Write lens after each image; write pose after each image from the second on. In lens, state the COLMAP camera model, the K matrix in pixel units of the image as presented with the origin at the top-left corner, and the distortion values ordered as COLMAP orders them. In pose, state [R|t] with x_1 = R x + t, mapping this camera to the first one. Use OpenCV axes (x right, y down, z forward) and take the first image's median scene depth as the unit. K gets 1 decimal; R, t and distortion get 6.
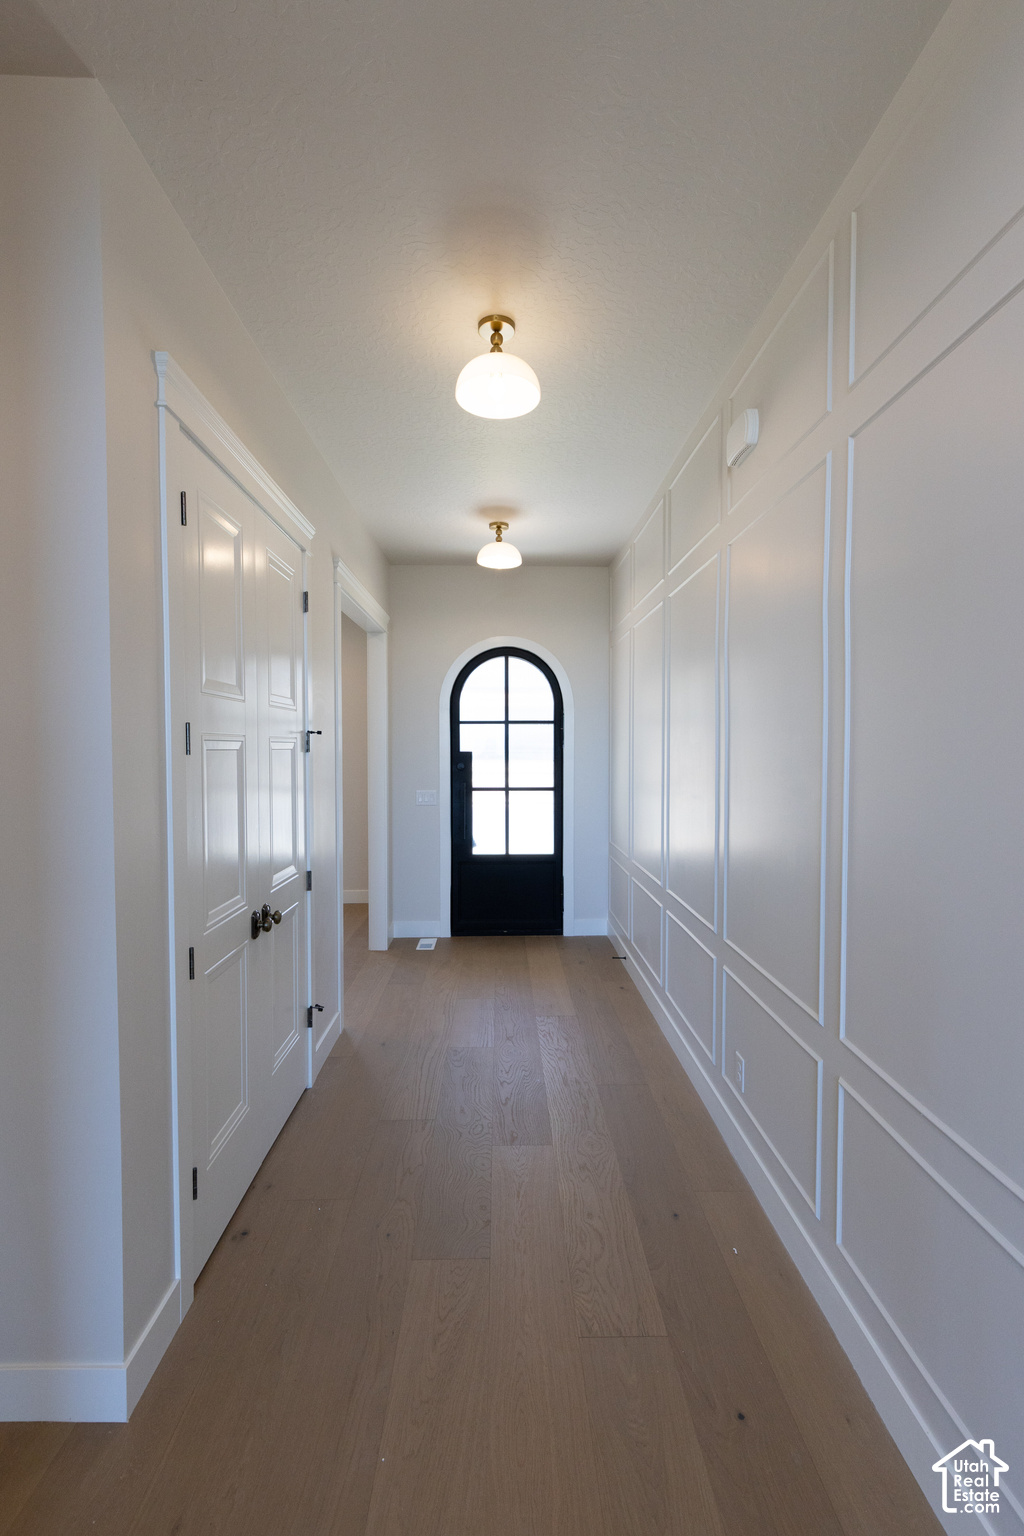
lens RADIAL K [[711.1, 0, 497.6], [0, 711.1, 771.8], [0, 0, 1]] dist [-0.001198, -0.000230]
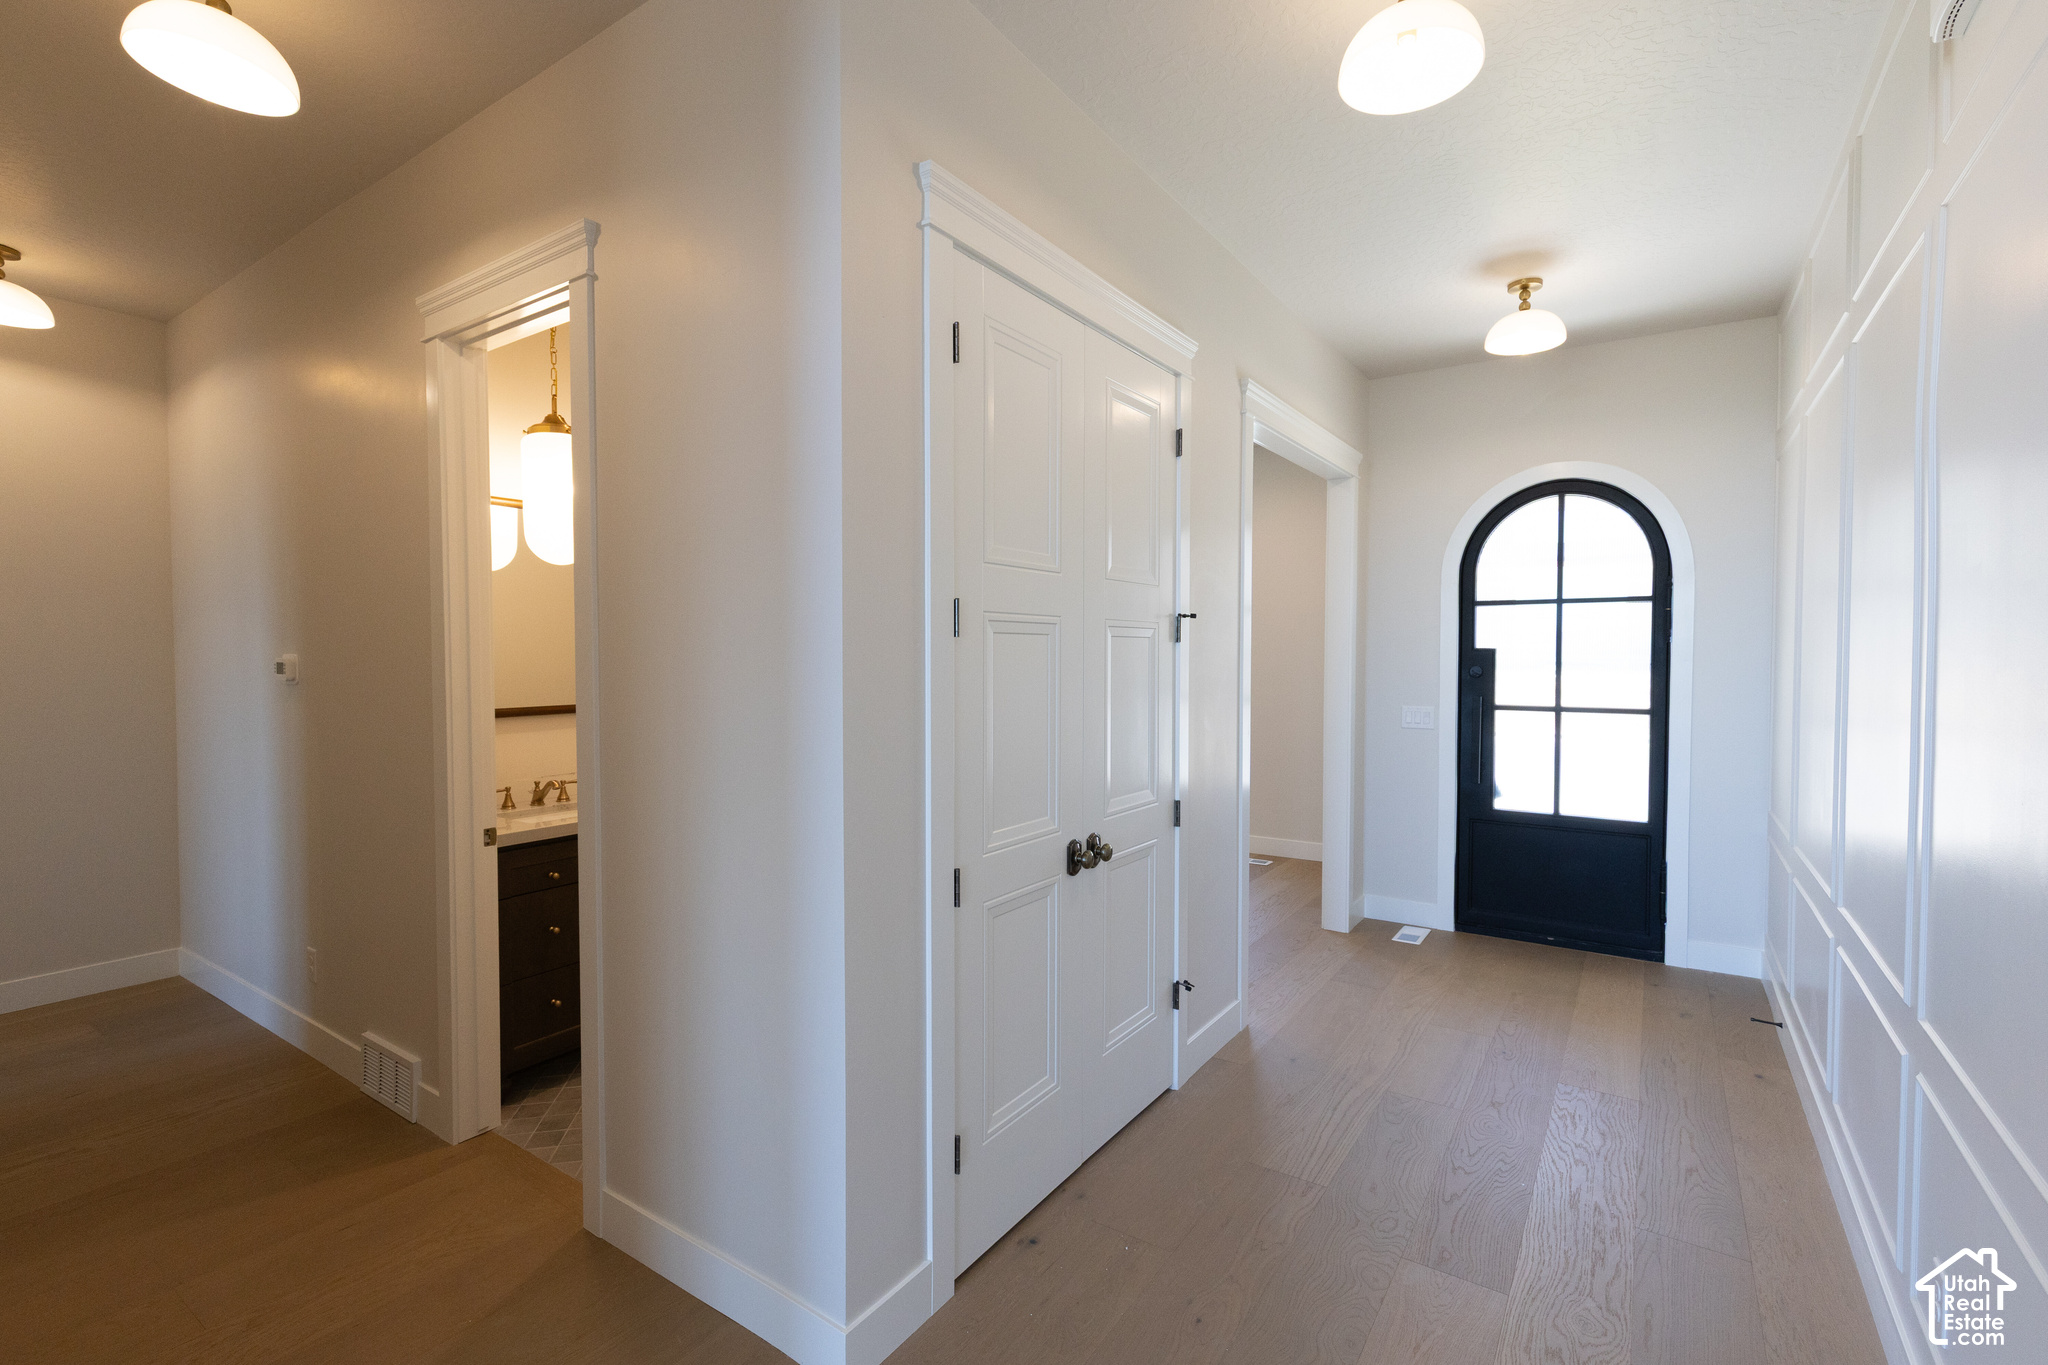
lens RADIAL K [[928.3, 0, 1024.0], [0, 928.3, 682.5], [0, 0, 1]] dist [0.004013, 0.000676]
pose [[0.807257, 0.019856, -0.589867, 0.134449], [-0.023631, 0.999720, 0.001312, 0.013054], [0.589727, 0.012879, 0.807500, 0.082678]]
